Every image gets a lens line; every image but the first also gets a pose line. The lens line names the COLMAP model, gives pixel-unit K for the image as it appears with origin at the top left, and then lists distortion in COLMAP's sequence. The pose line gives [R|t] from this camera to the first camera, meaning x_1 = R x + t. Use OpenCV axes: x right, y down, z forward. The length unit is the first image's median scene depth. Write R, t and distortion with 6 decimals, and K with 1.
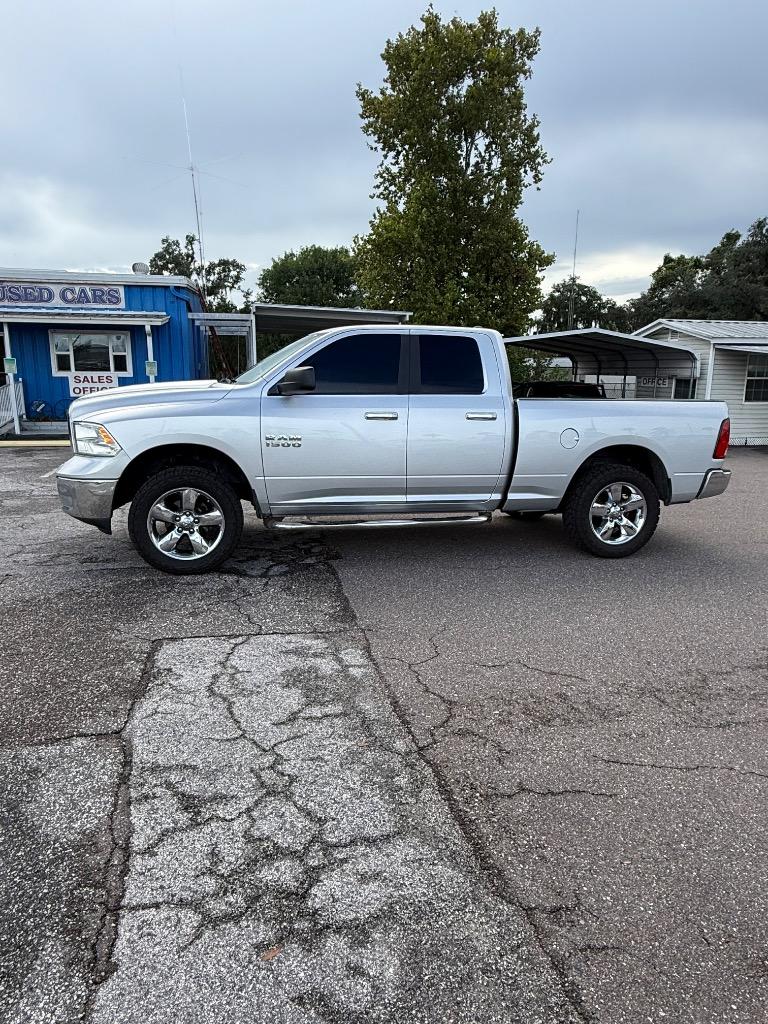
lens RADIAL K [[637.6, 0, 384.0], [0, 637.6, 512.0], [0, 0, 1]] dist [-0.007877, -0.001589]
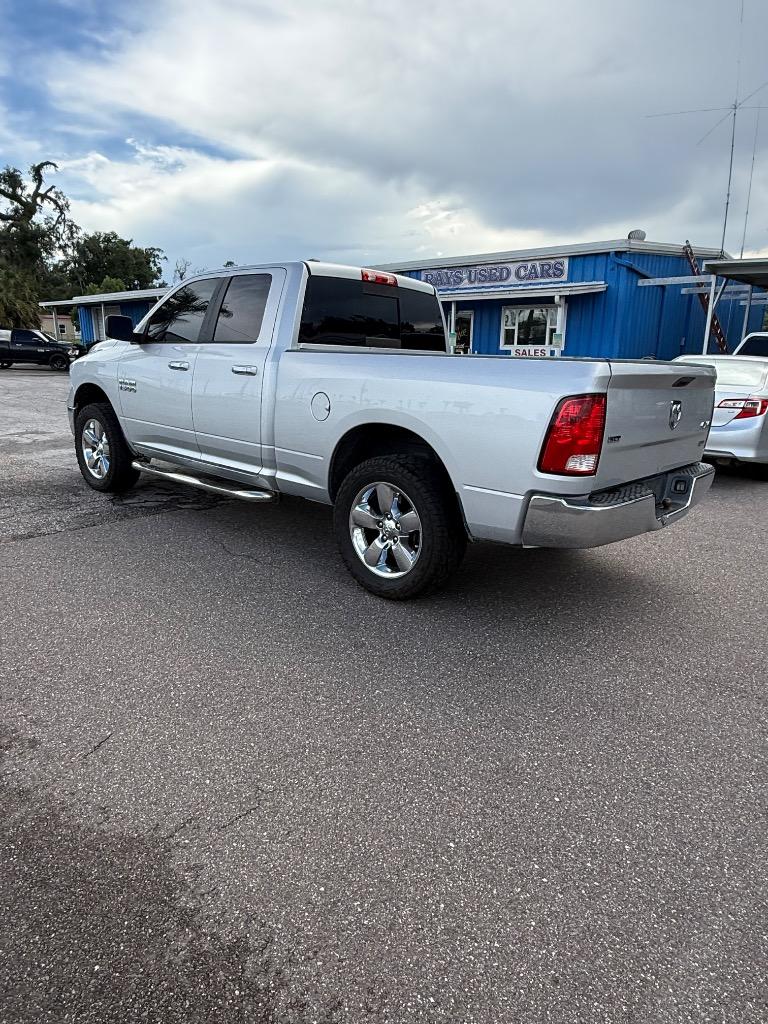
lens RADIAL K [[647.5, 0, 390.2], [0, 647.5, 511.6], [0, 0, 1]] dist [-0.001459, 0.001607]
pose [[0.573730, 0.196164, -0.795207, 0.307632], [-0.180786, 0.977279, 0.110643, -0.031078], [0.798843, 0.080283, 0.596158, 0.210927]]
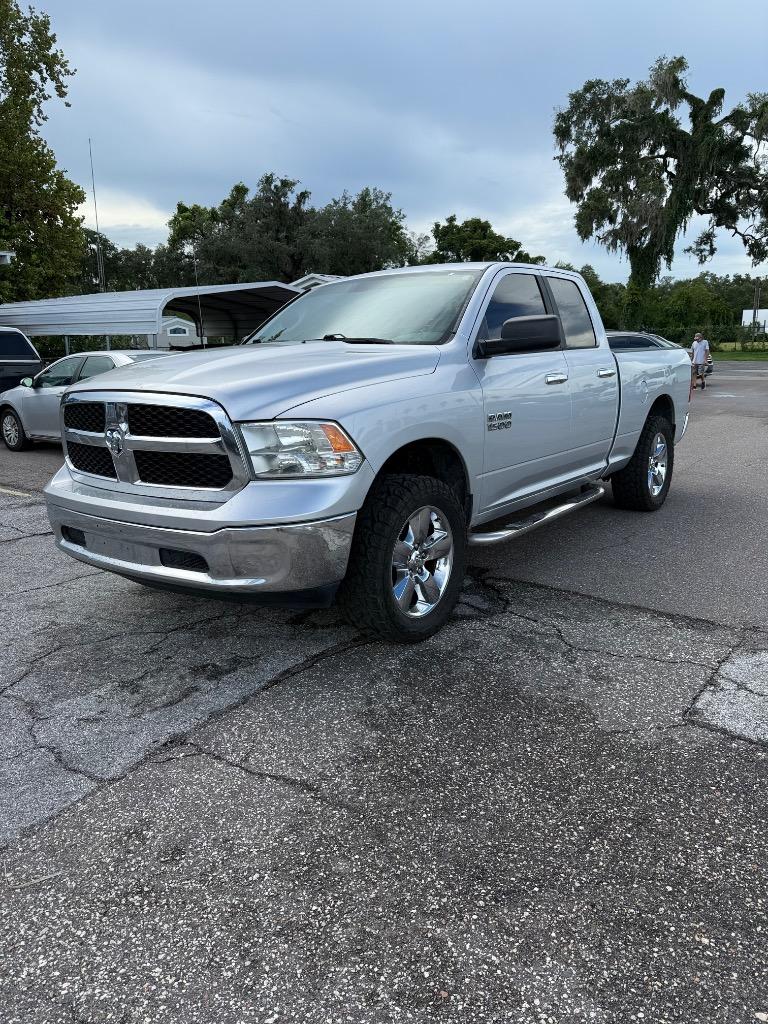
lens RADIAL K [[732.3, 0, 382.9], [0, 732.3, 492.1], [0, 0, 1]] dist [0.049937, -0.050195]
pose [[0.766034, -0.154938, 0.623848, -0.234771], [0.159196, 0.986010, 0.049405, -0.027795], [-0.622775, 0.061468, 0.779983, 0.129722]]
